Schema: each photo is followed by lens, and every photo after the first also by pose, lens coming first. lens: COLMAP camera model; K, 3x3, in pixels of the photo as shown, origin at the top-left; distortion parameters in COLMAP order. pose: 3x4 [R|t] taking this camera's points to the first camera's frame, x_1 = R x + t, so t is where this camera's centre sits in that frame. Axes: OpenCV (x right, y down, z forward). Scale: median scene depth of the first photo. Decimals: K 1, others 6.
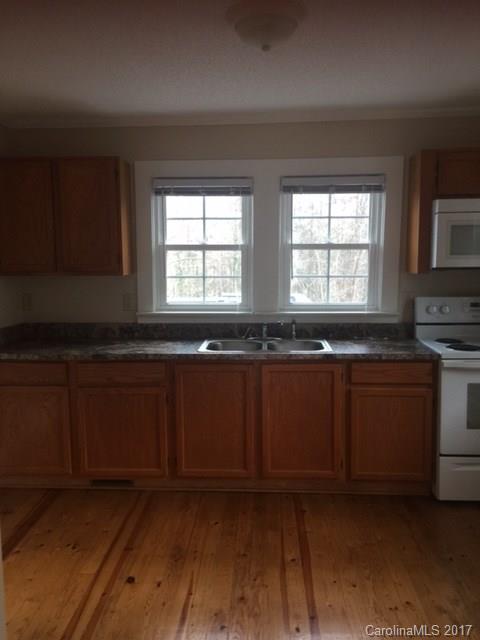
lens RADIAL K [[549.4, 0, 239.8], [0, 549.4, 318.8], [0, 0, 1]] dist [0.048554, -0.002478]
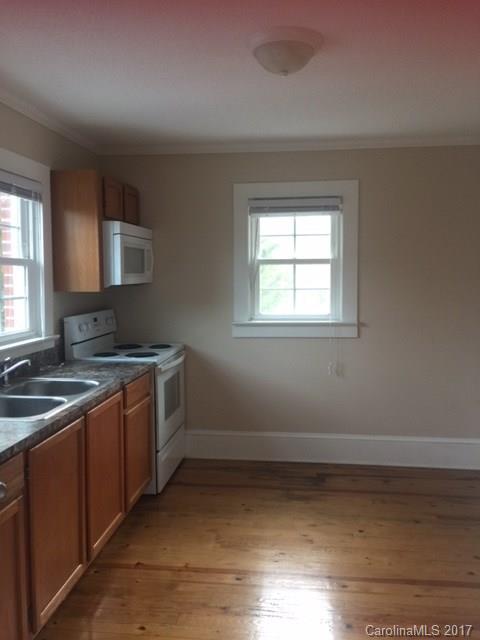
lens RADIAL K [[549.4, 0, 238.4], [0, 549.4, 319.2], [0, 0, 1]] dist [0.048554, -0.002478]
pose [[0.086307, -0.086732, 0.992486, -1.002737], [0.130058, 0.988659, 0.075087, -0.113743], [-0.987743, 0.122601, 0.096609, 1.010833]]
